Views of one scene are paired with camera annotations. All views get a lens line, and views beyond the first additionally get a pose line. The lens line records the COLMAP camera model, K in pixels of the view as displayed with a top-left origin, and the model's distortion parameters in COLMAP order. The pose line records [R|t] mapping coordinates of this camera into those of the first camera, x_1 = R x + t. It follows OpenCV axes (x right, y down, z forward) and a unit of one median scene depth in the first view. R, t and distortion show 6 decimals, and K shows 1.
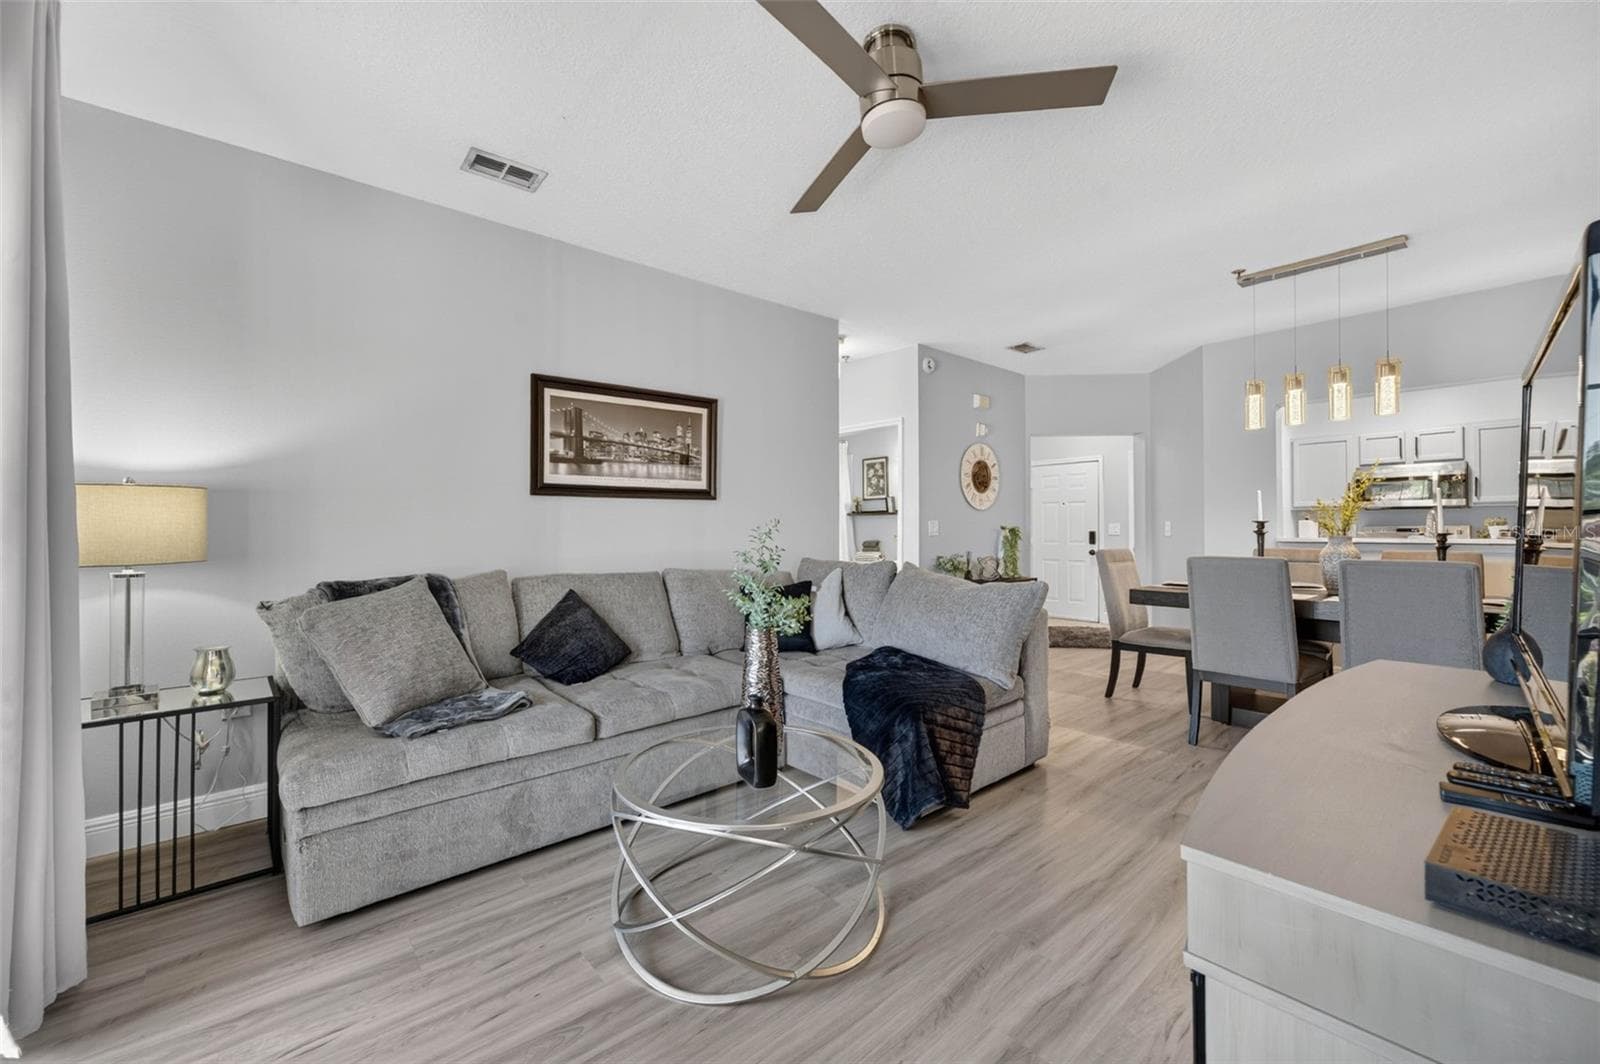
lens RADIAL K [[647.7, 0, 798.4], [0, 647.7, 528.6], [0, 0, 1]] dist [-0.000459, -0.000038]
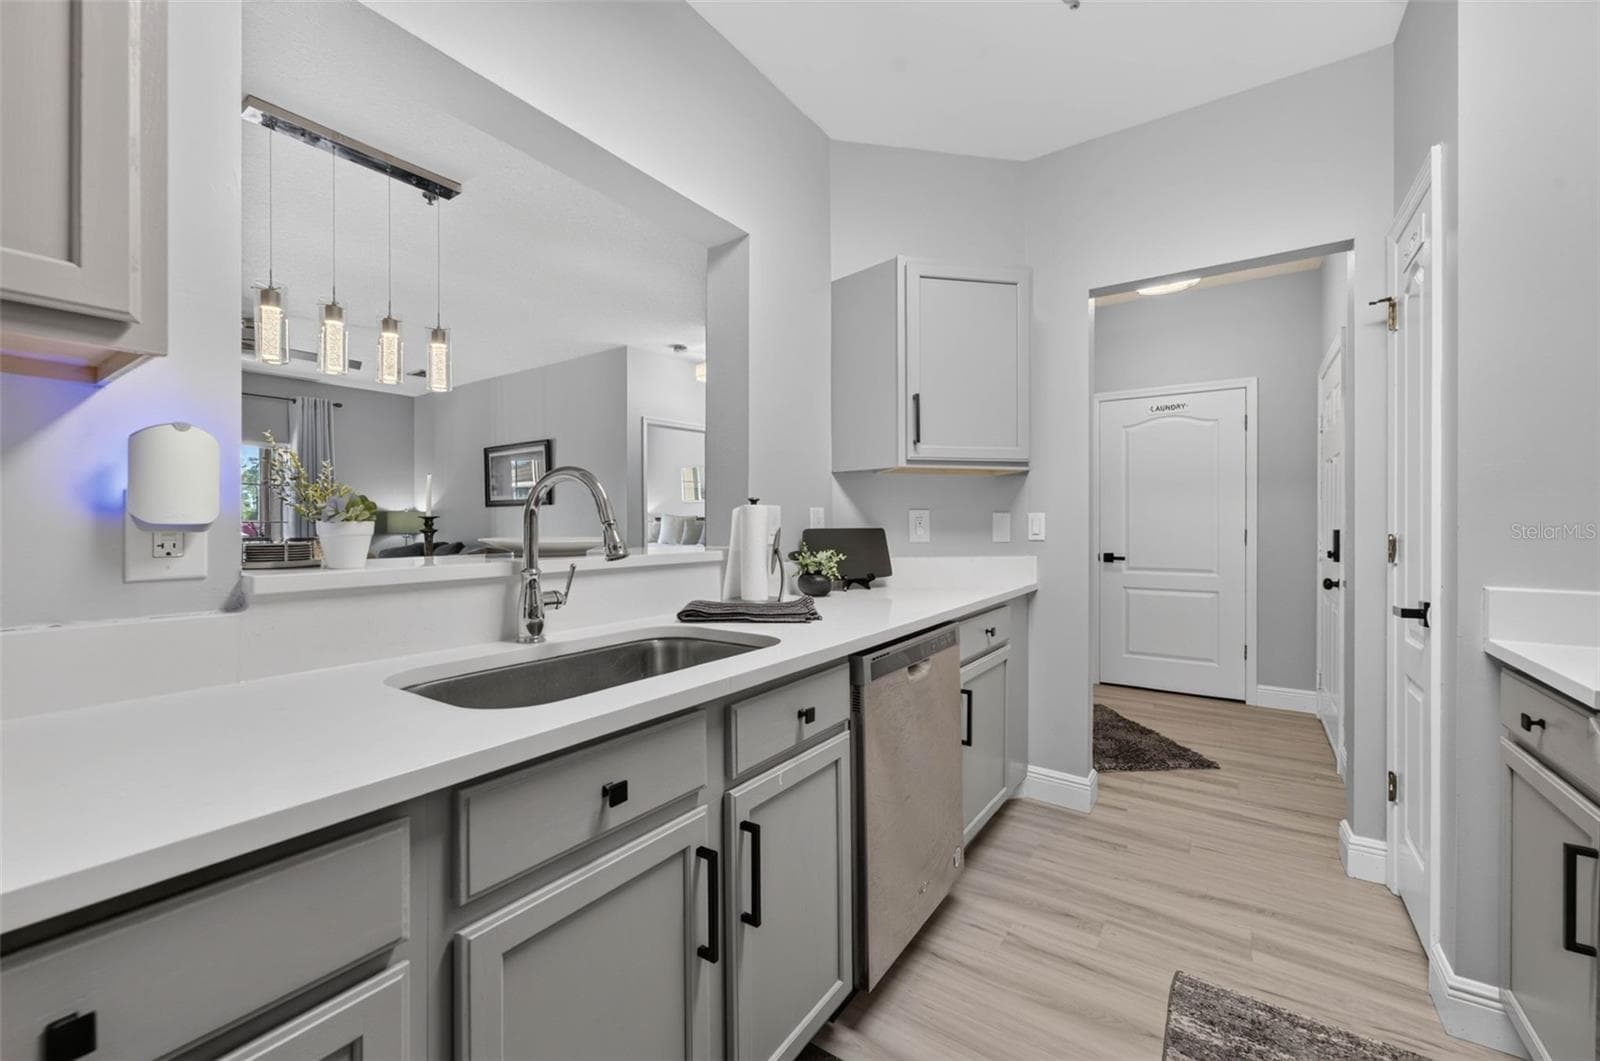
lens RADIAL K [[647.7, 0, 794.1], [0, 647.7, 534.3], [0, 0, 1]] dist [-0.000459, -0.000038]
pose [[0.258192, 0.019371, -0.965899, 1.502742], [0.004346, 0.999766, 0.021212, -0.005167], [0.966084, -0.009675, 0.258047, 1.176873]]
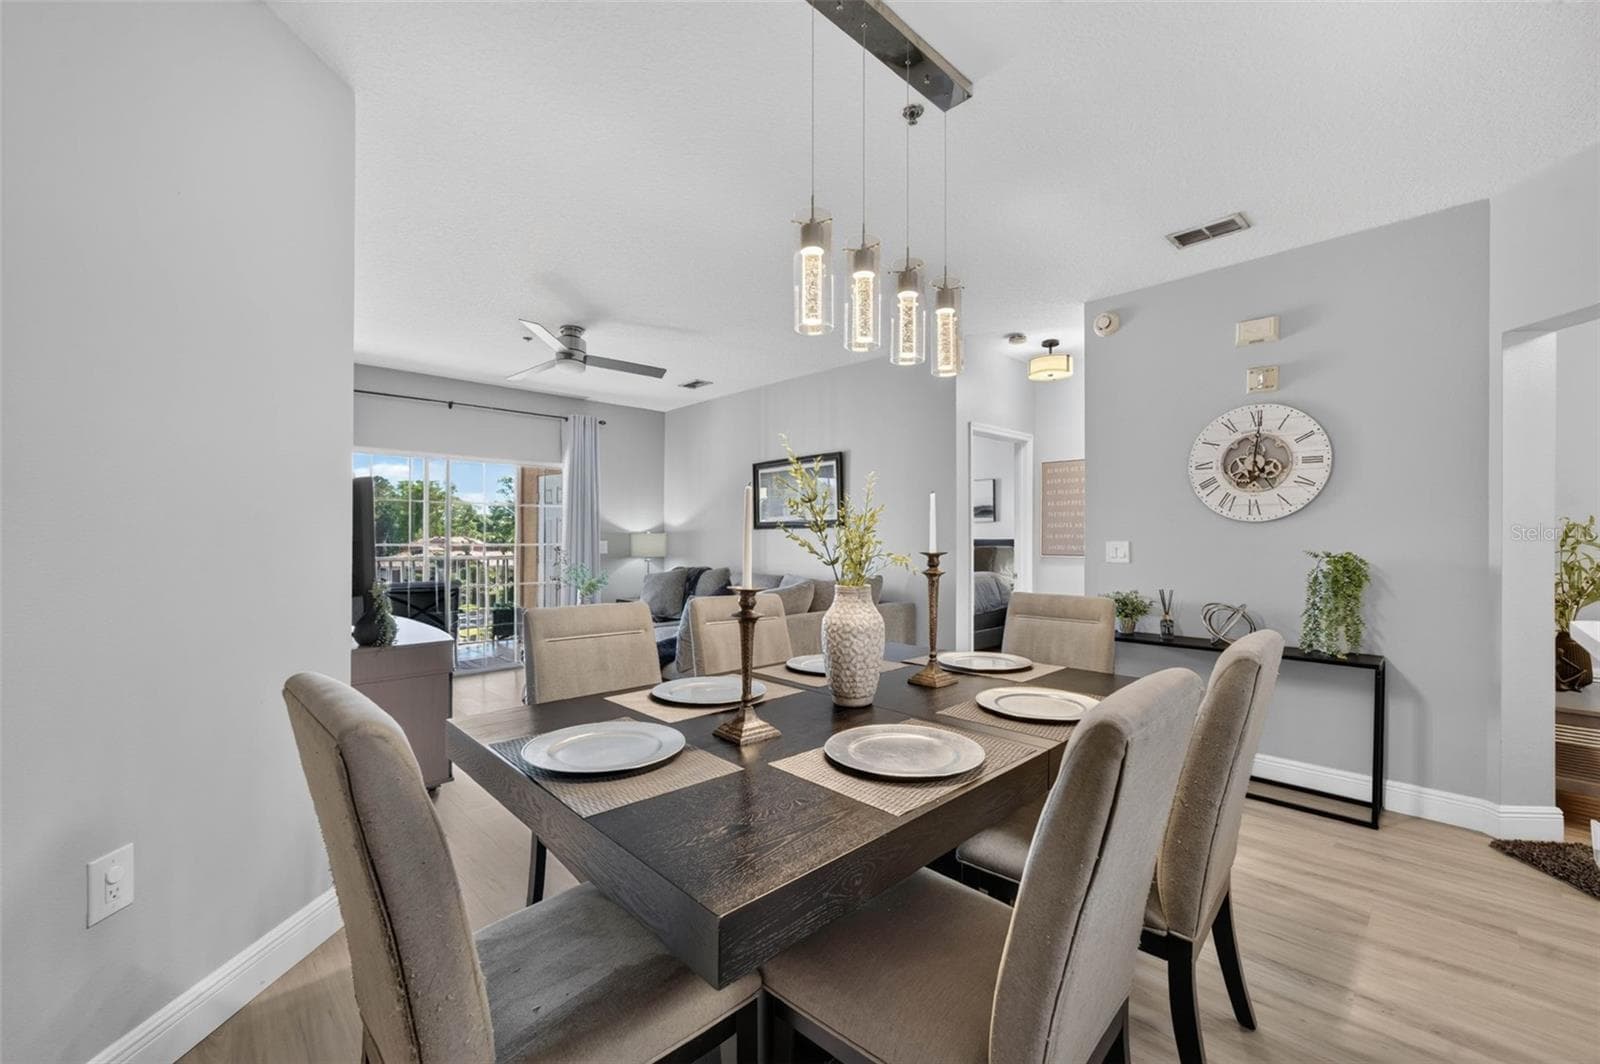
lens RADIAL K [[651.3, 0, 795.5], [0, 651.3, 534.5], [0, 0, 1]] dist [-0.003212, -0.000024]
pose [[0.068984, -0.005782, -0.997601, 1.199787], [0.001698, 0.999982, -0.005678, -0.022996], [0.997616, -0.001302, 0.068993, 0.827062]]
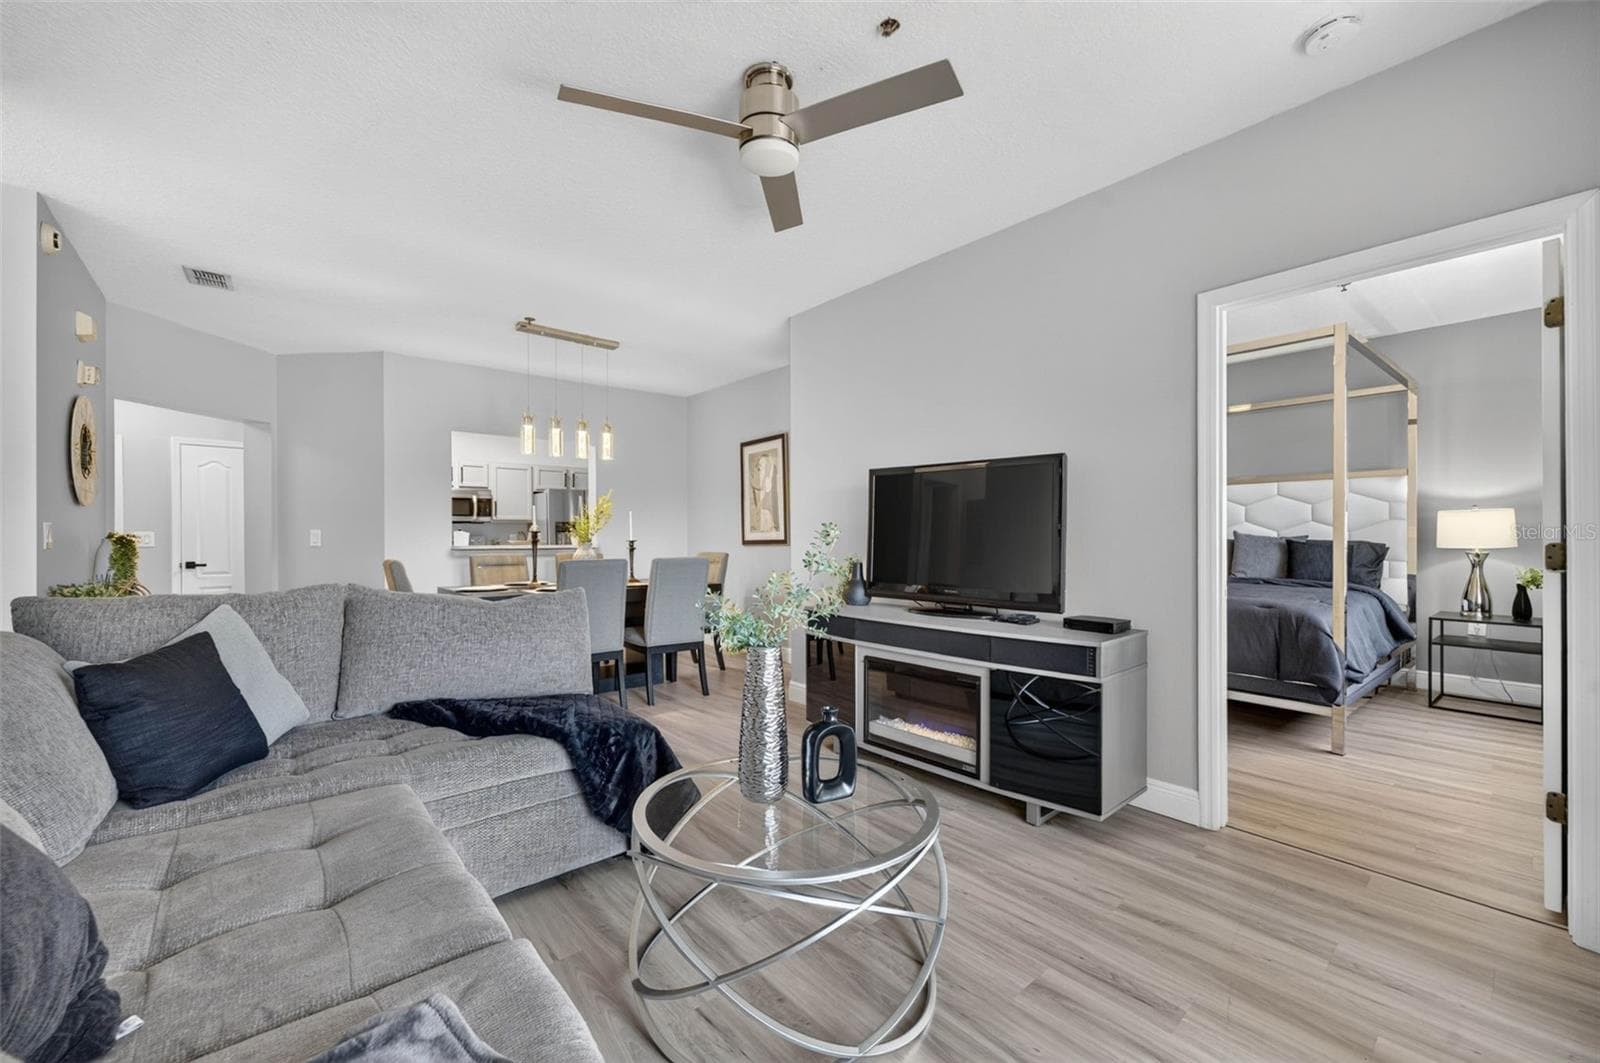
lens RADIAL K [[647.7, 0, 803.9], [0, 647.7, 537.0], [0, 0, 1]] dist [-0.000459, -0.000038]
pose [[-0.003896, 0.005390, 0.999978, -0.476798], [-0.000704, 0.999985, -0.005393, 0.005271], [-0.999992, -0.000725, -0.003892, 0.484294]]
